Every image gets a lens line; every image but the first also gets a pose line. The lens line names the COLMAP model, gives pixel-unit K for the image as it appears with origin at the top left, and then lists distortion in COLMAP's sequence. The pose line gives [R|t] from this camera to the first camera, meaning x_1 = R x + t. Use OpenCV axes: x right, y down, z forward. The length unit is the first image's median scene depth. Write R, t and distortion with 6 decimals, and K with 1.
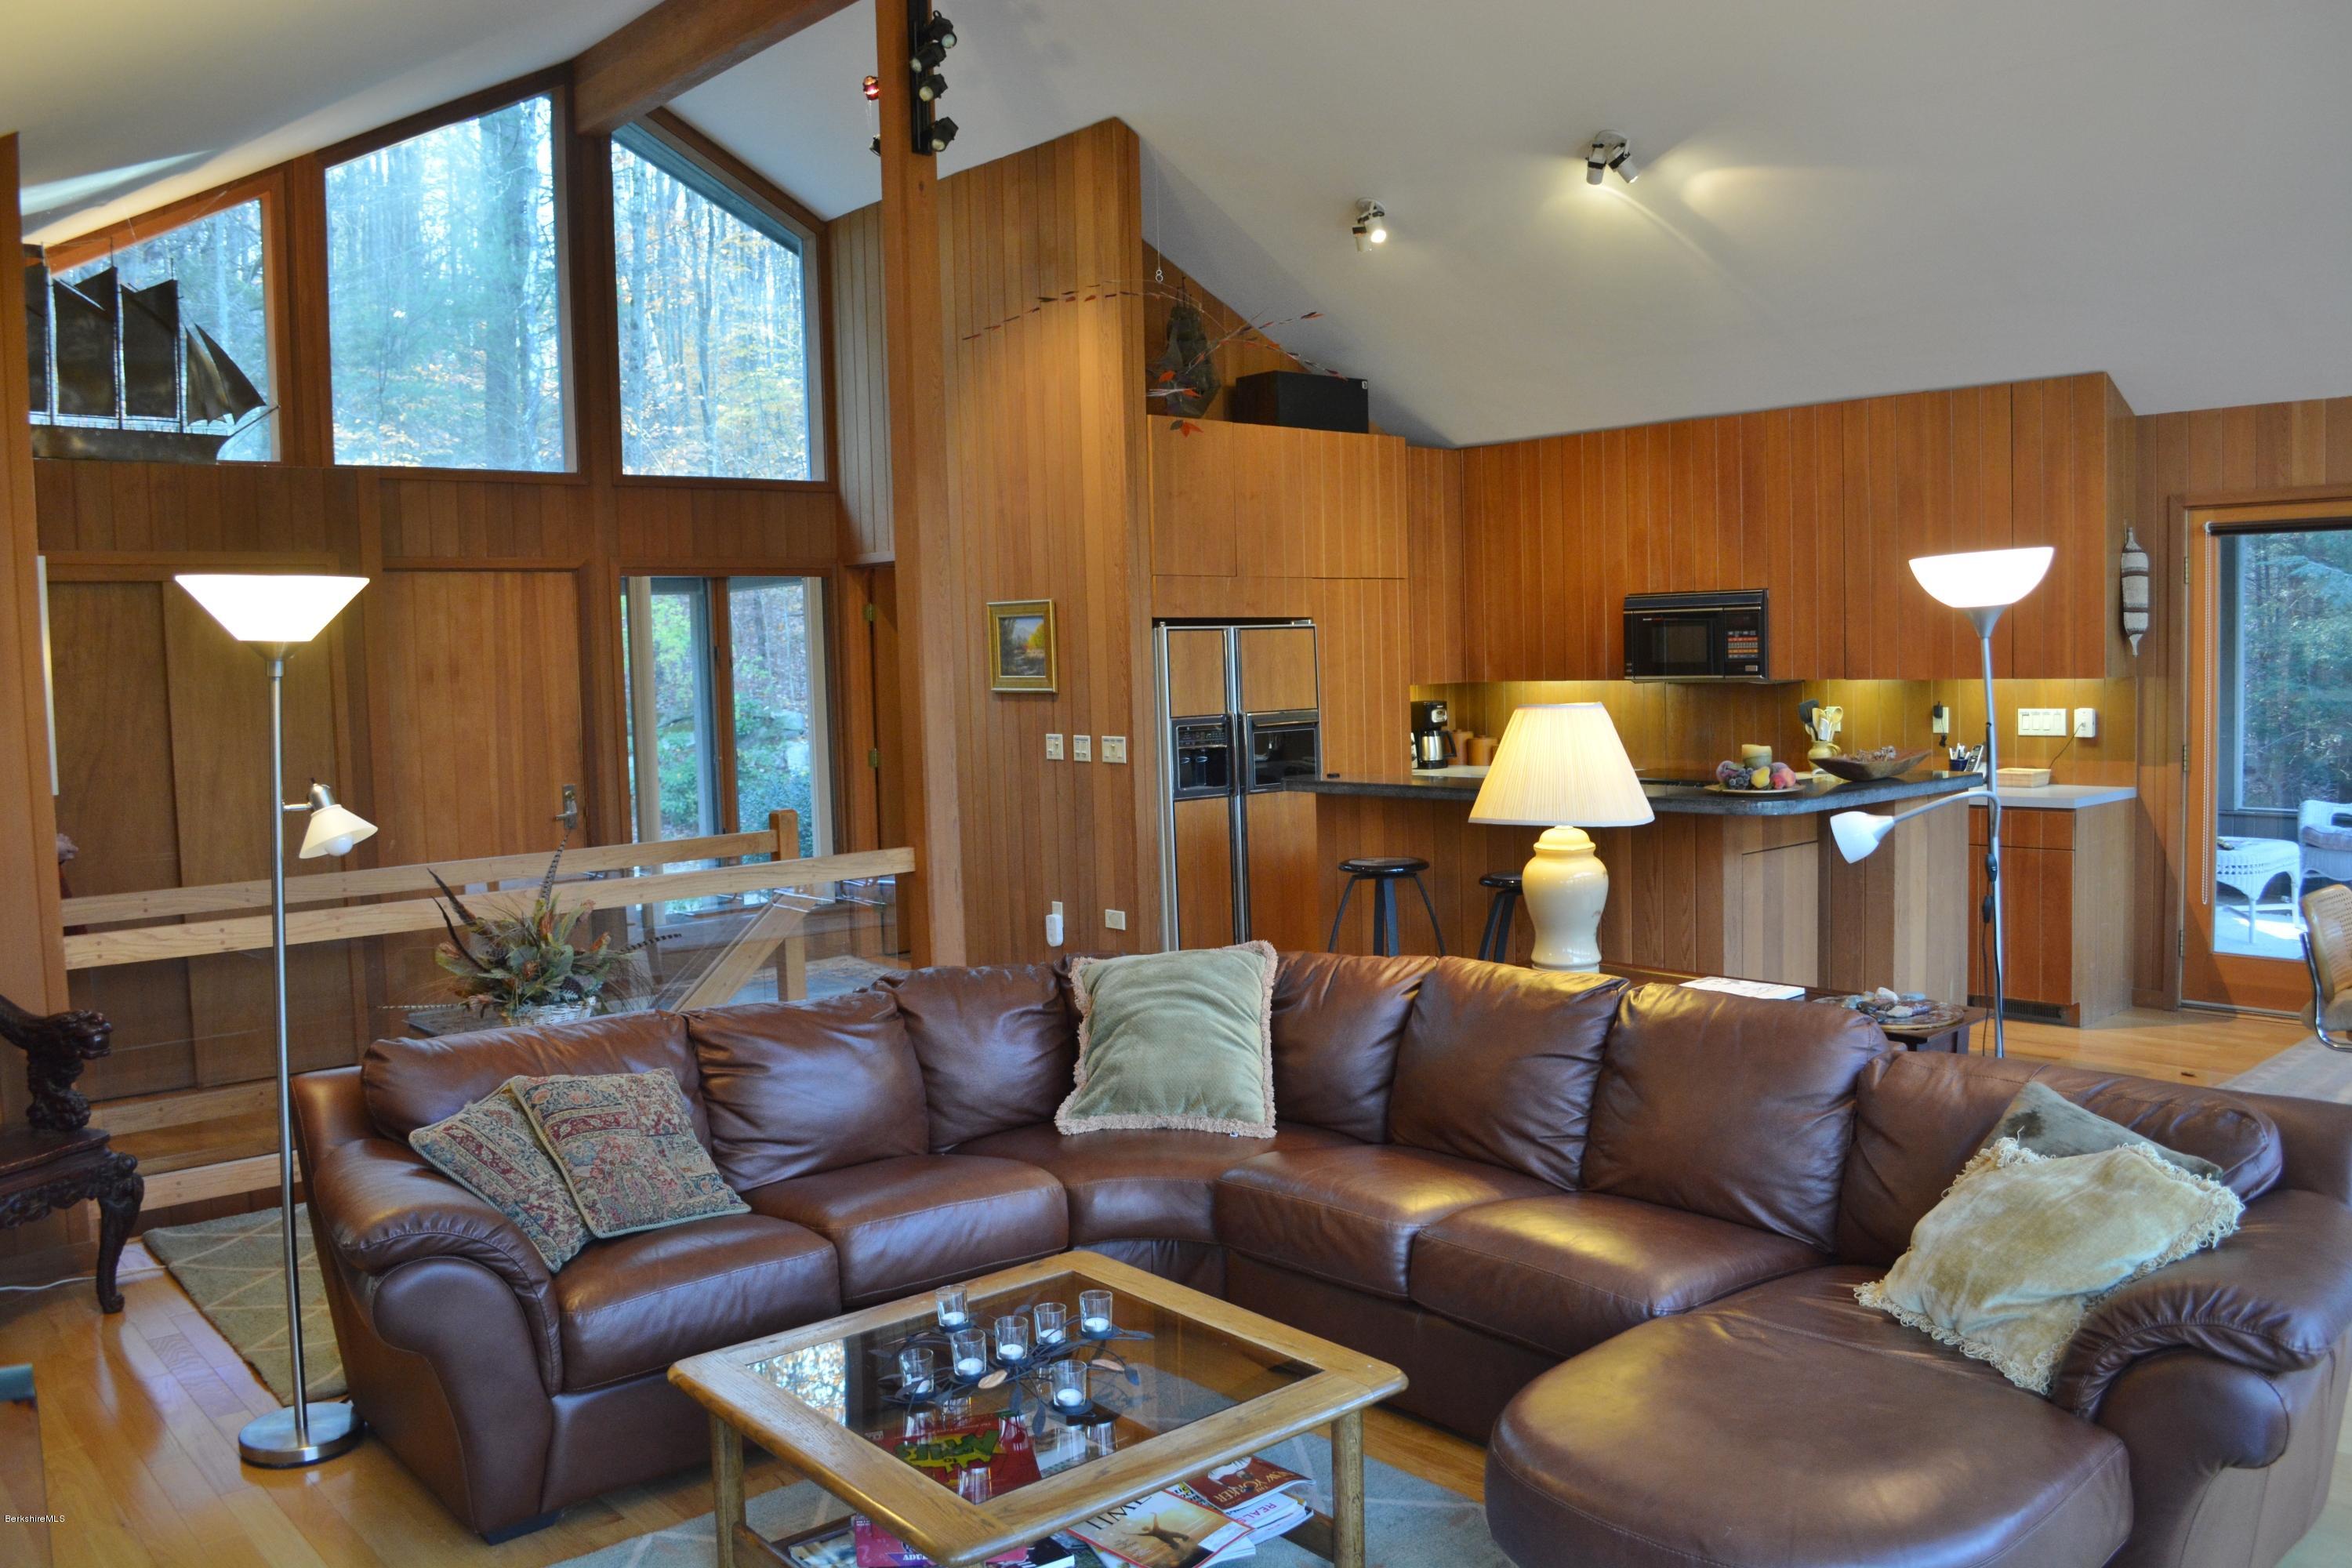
lens RADIAL K [[1839.2, 0, 1176.0], [0, 1839.2, 784.0], [0, 0, 1]] dist [-0.084391, 0.012573]
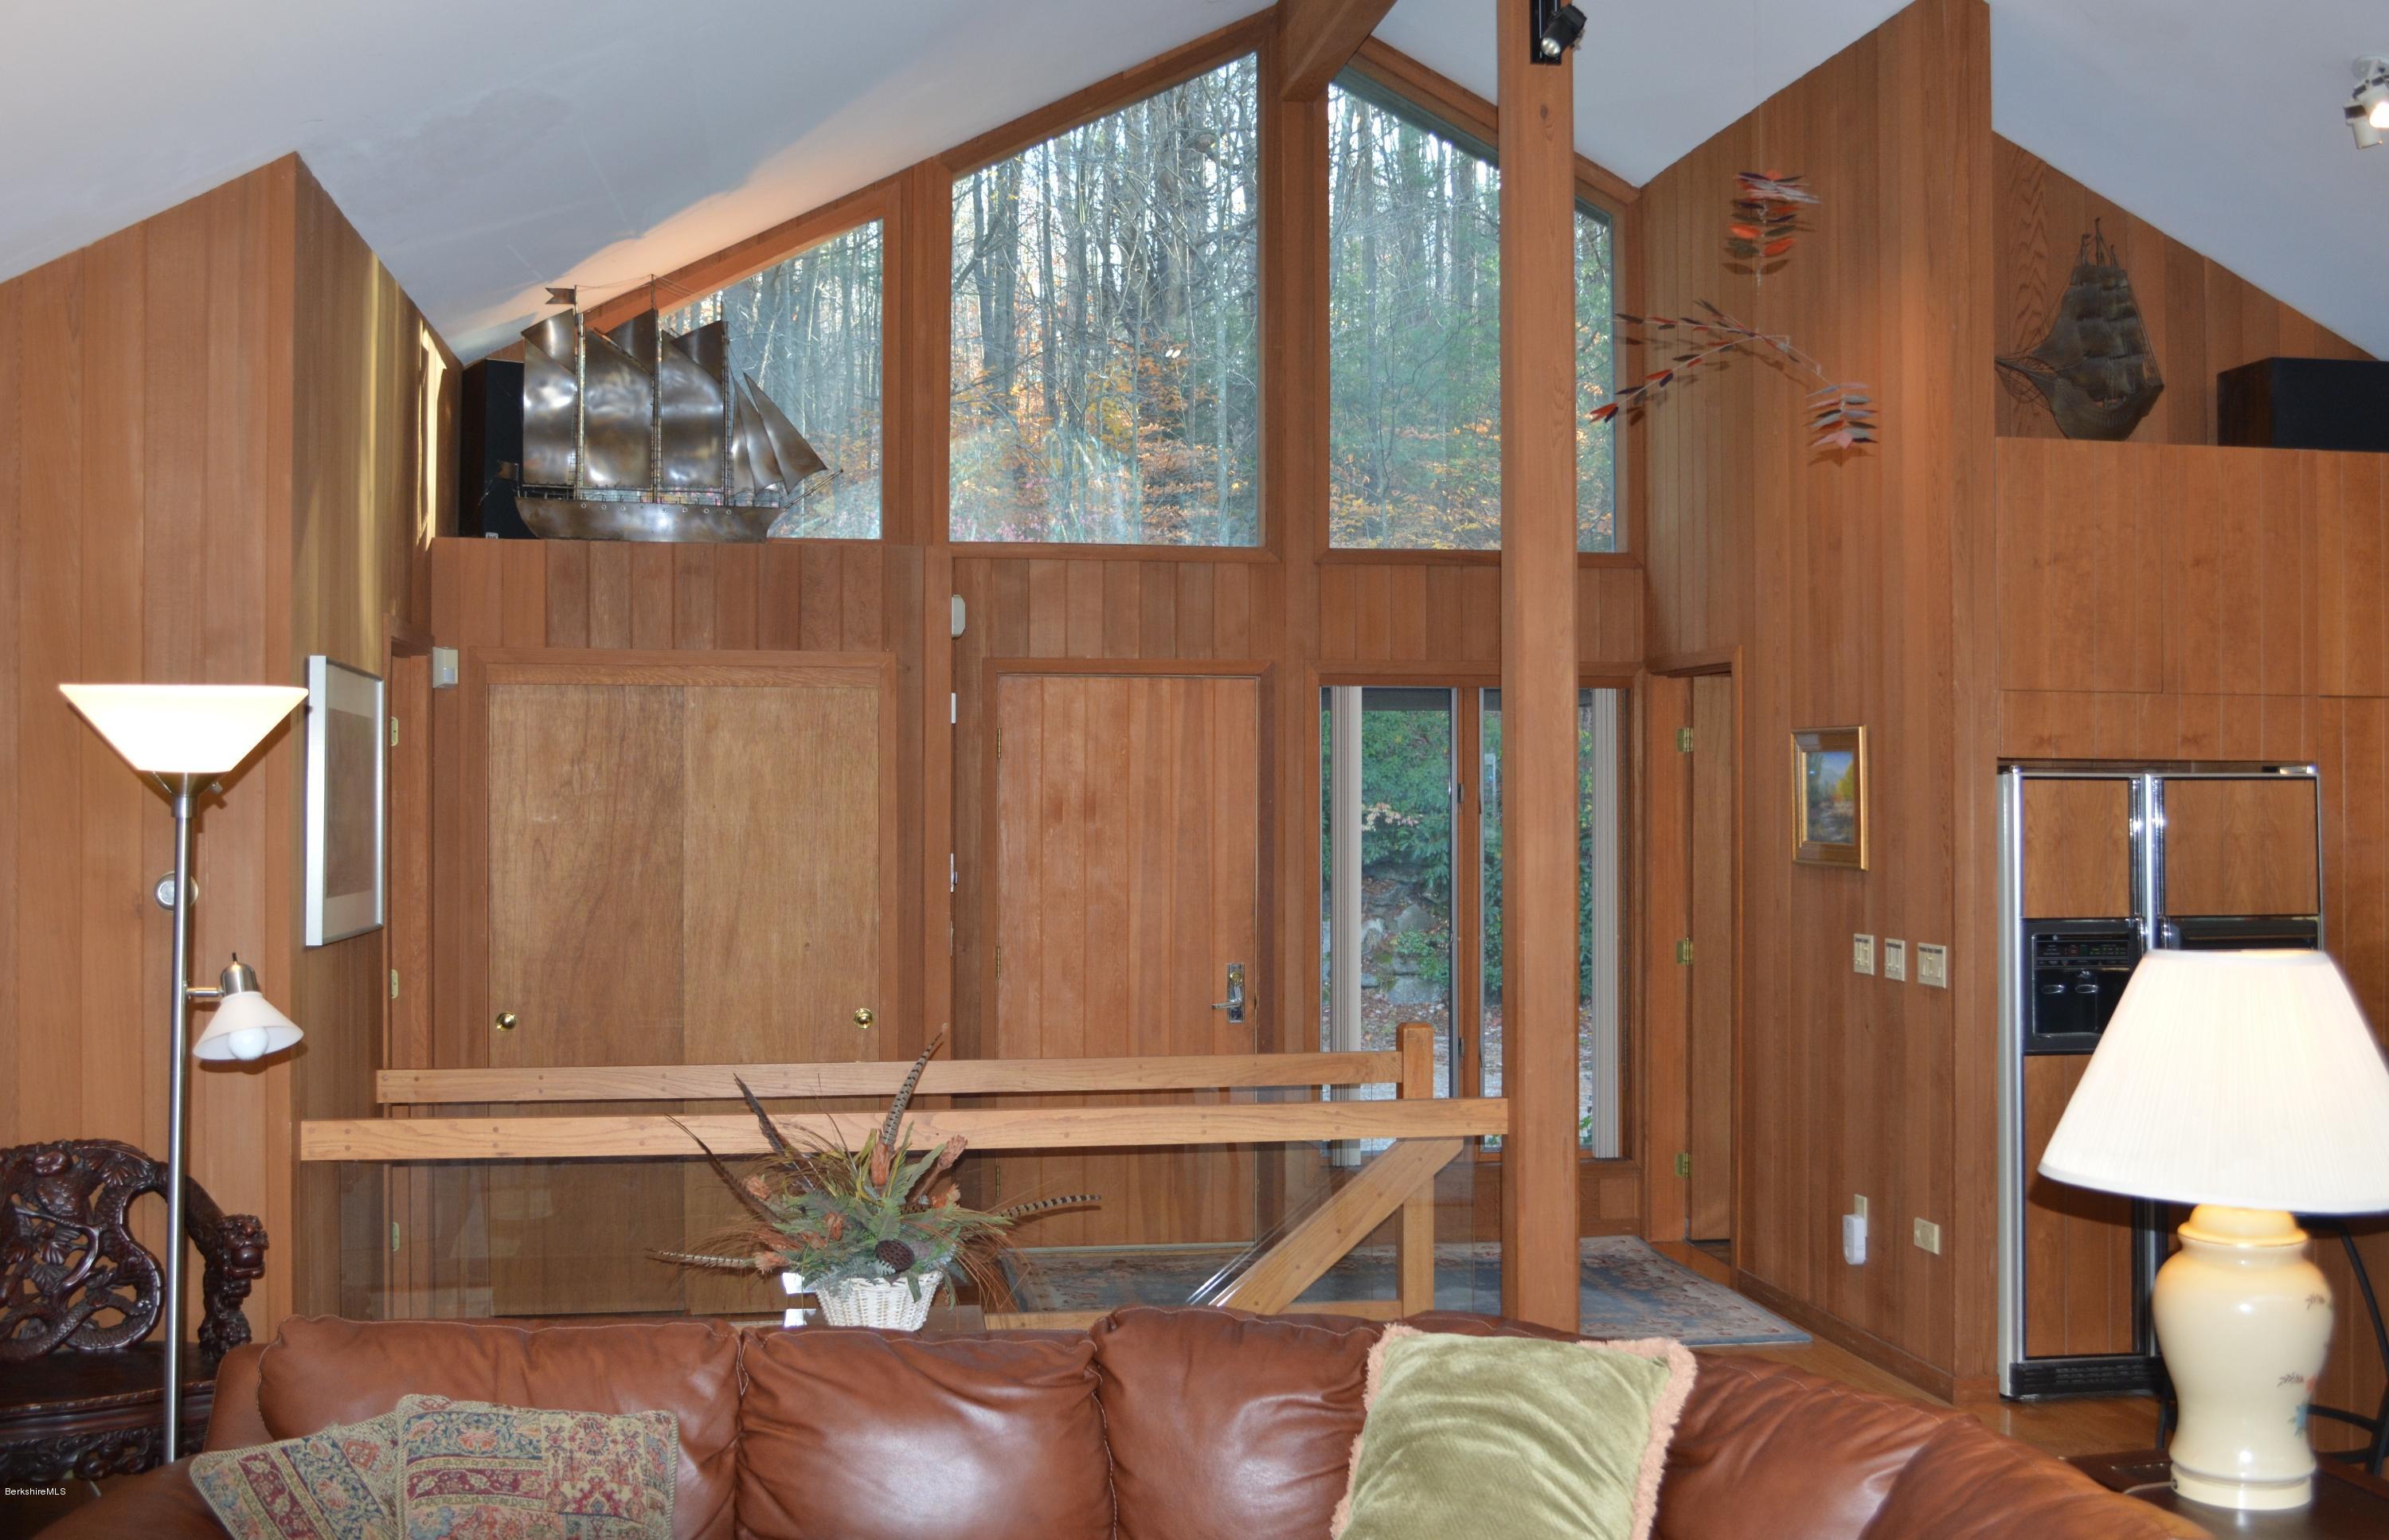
lens RADIAL K [[2395.4, 0, 1194.5], [0, 2395.4, 770.0], [0, 0, 1]] dist [-0.070175, 0.015067]
pose [[0.852489, 0.022040, -0.522280, 0.177960], [-0.061974, 0.996326, -0.059112, -0.021792], [0.519059, 0.082760, 0.850723, 0.171170]]
